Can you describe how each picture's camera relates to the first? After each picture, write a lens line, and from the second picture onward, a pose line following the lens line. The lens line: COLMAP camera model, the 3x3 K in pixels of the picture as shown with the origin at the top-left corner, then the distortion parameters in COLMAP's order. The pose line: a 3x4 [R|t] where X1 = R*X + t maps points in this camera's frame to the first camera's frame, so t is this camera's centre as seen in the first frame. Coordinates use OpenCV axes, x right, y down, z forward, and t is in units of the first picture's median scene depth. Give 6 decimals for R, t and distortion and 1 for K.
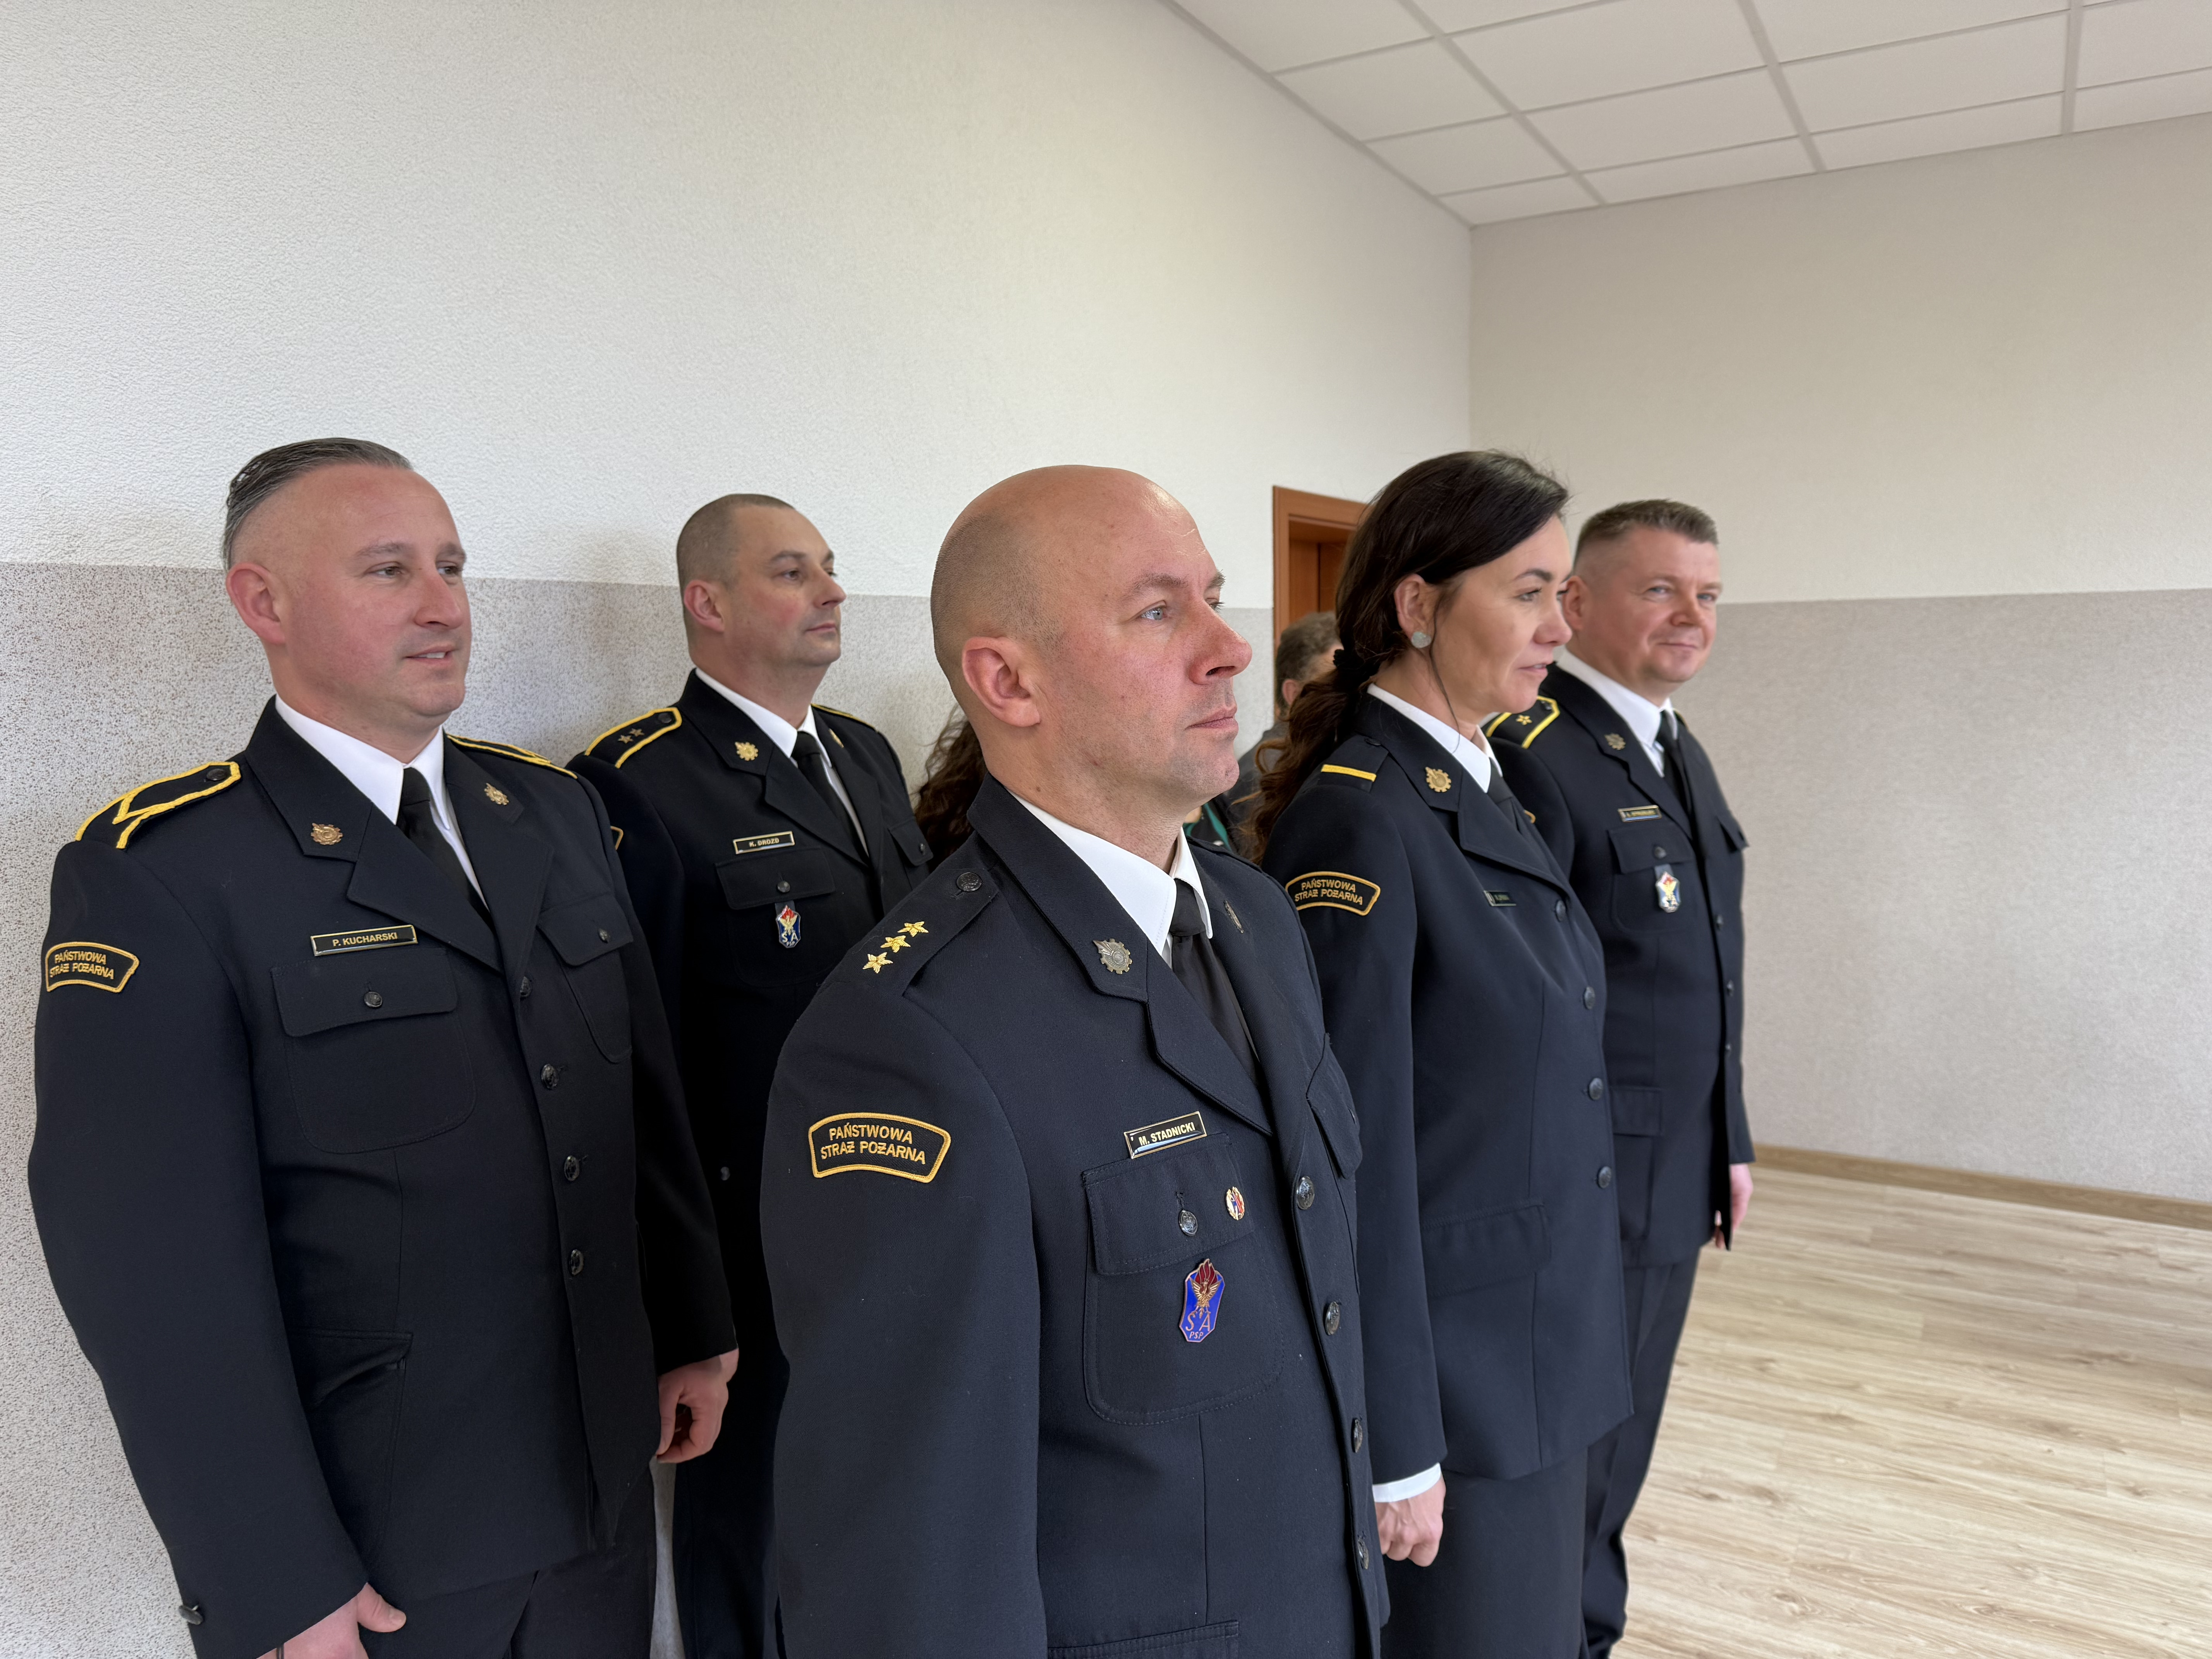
lens RADIAL K [[1592.4, 0, 1106.0], [0, 1592.4, 829.5], [0, 0, 1]] dist [0.003270, -0.000361]
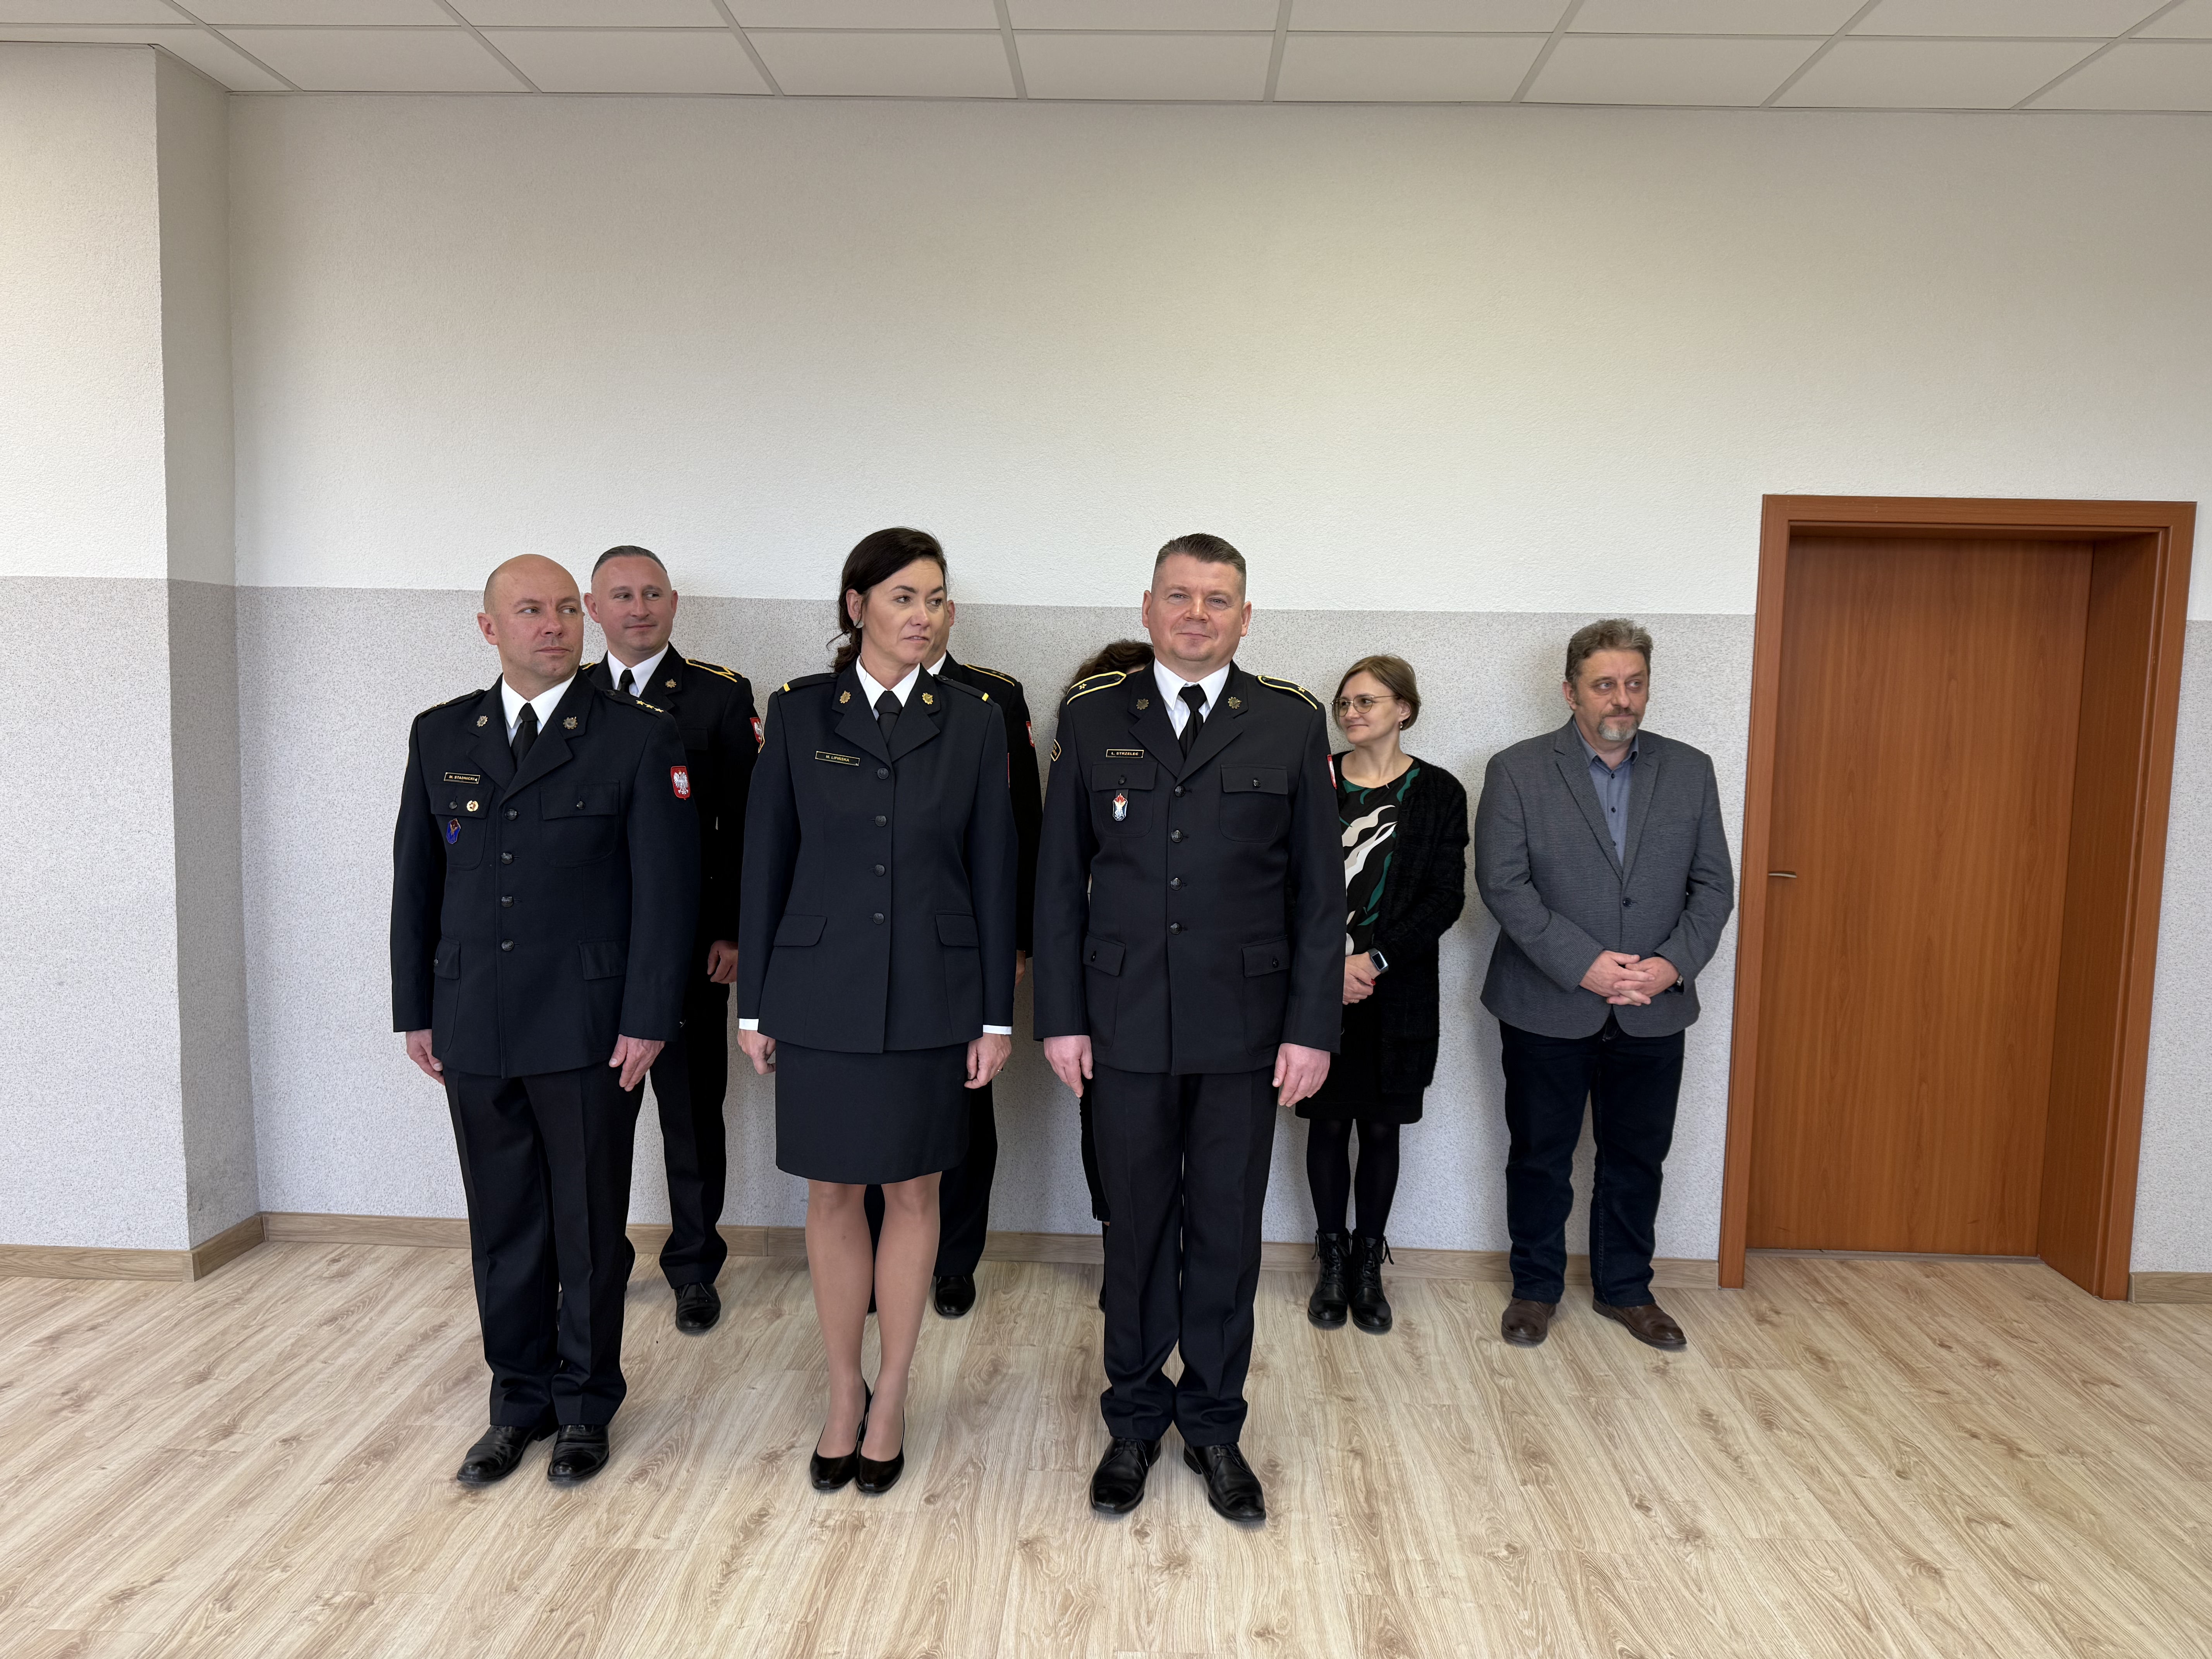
lens RADIAL K [[1592.4, 0, 1106.0], [0, 1592.4, 829.5], [0, 0, 1]] dist [0.003270, -0.000361]
pose [[0.464880, 0.112793, -0.878160, 1.174799], [-0.126471, 0.990140, 0.060225, -0.017361], [0.876294, 0.083064, 0.474561, 0.228589]]
